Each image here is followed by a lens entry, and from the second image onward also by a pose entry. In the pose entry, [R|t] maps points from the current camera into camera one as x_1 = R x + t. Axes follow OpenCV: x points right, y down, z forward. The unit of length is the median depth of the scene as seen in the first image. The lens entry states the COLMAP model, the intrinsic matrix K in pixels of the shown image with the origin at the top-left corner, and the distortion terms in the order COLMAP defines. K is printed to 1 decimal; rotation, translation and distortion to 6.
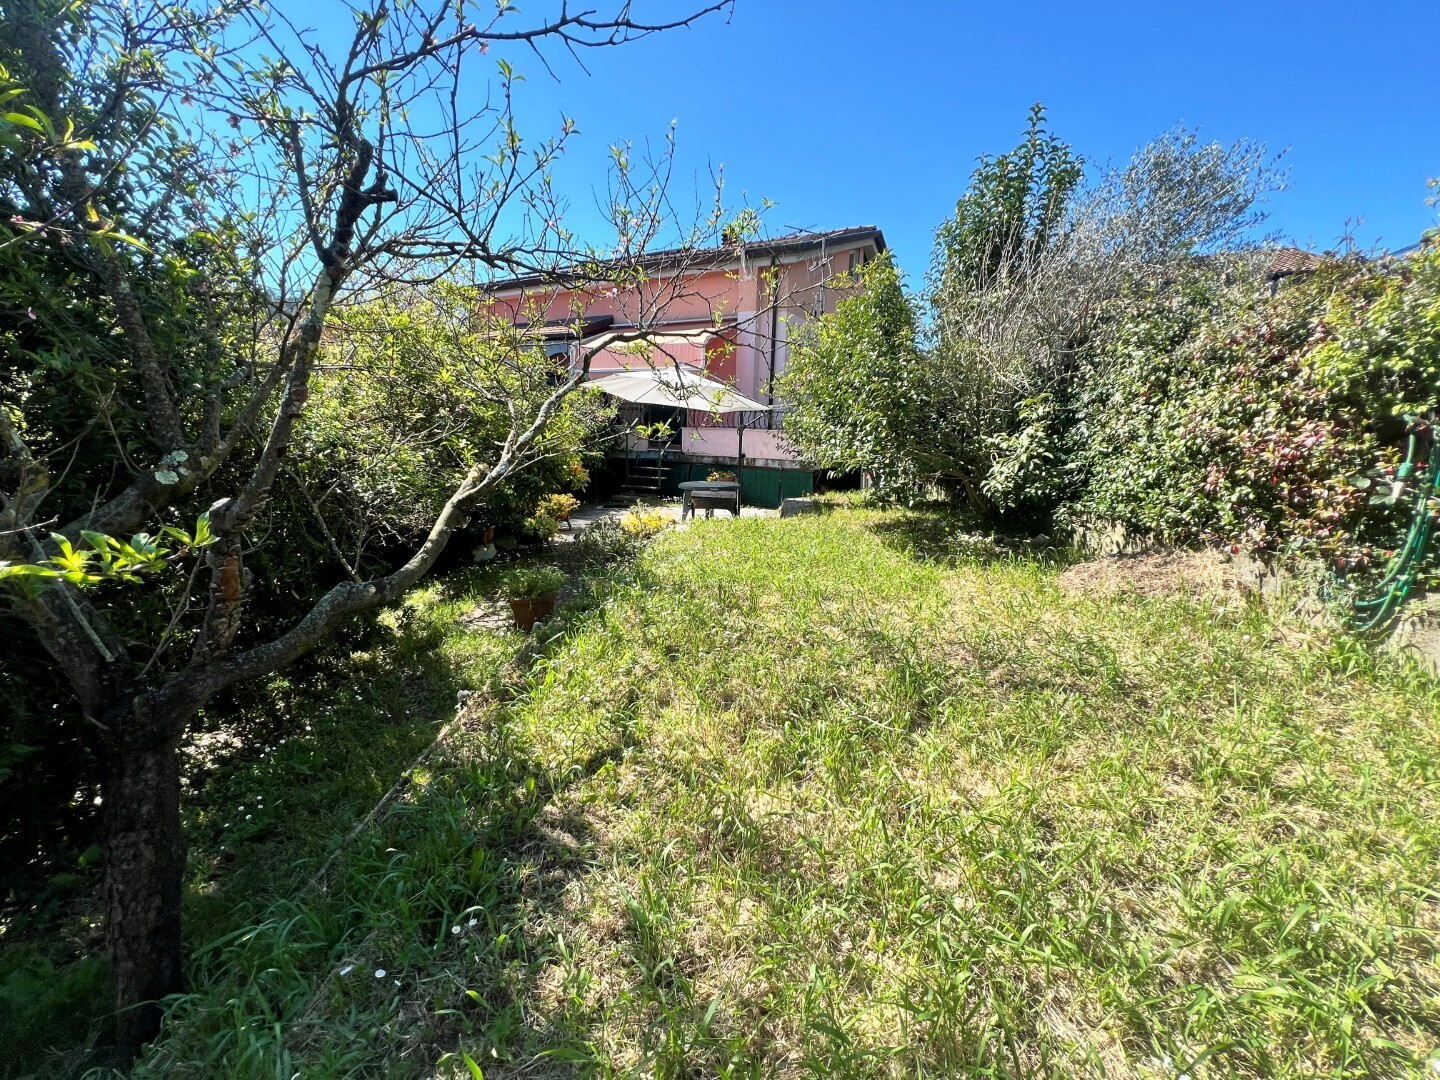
lens RADIAL K [[578.7, 0, 720.1], [0, 578.7, 534.2], [0, 0, 1]] dist [-0.001273, 0.000154]
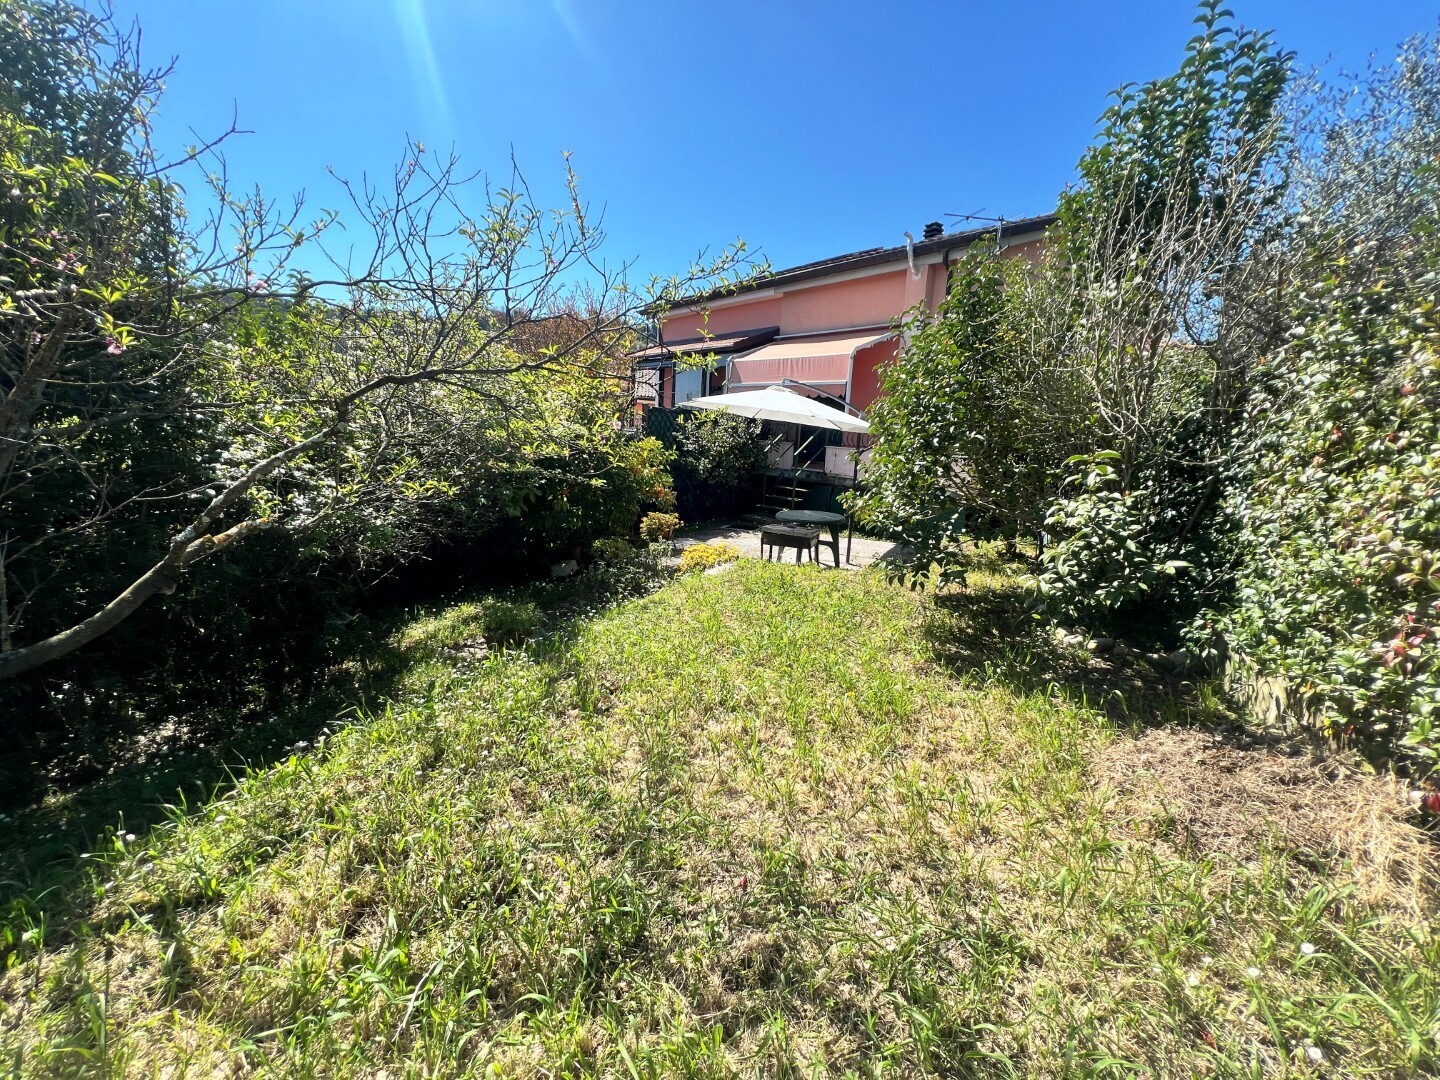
lens RADIAL K [[579.1, 0, 719.6], [0, 579.1, 535.8], [0, 0, 1]] dist [0.002765, 0.000388]
pose [[0.925215, 0.089630, -0.368705, 0.515242], [-0.092426, 0.995668, 0.010111, -0.143660], [0.368014, 0.024723, 0.929491, 0.343939]]
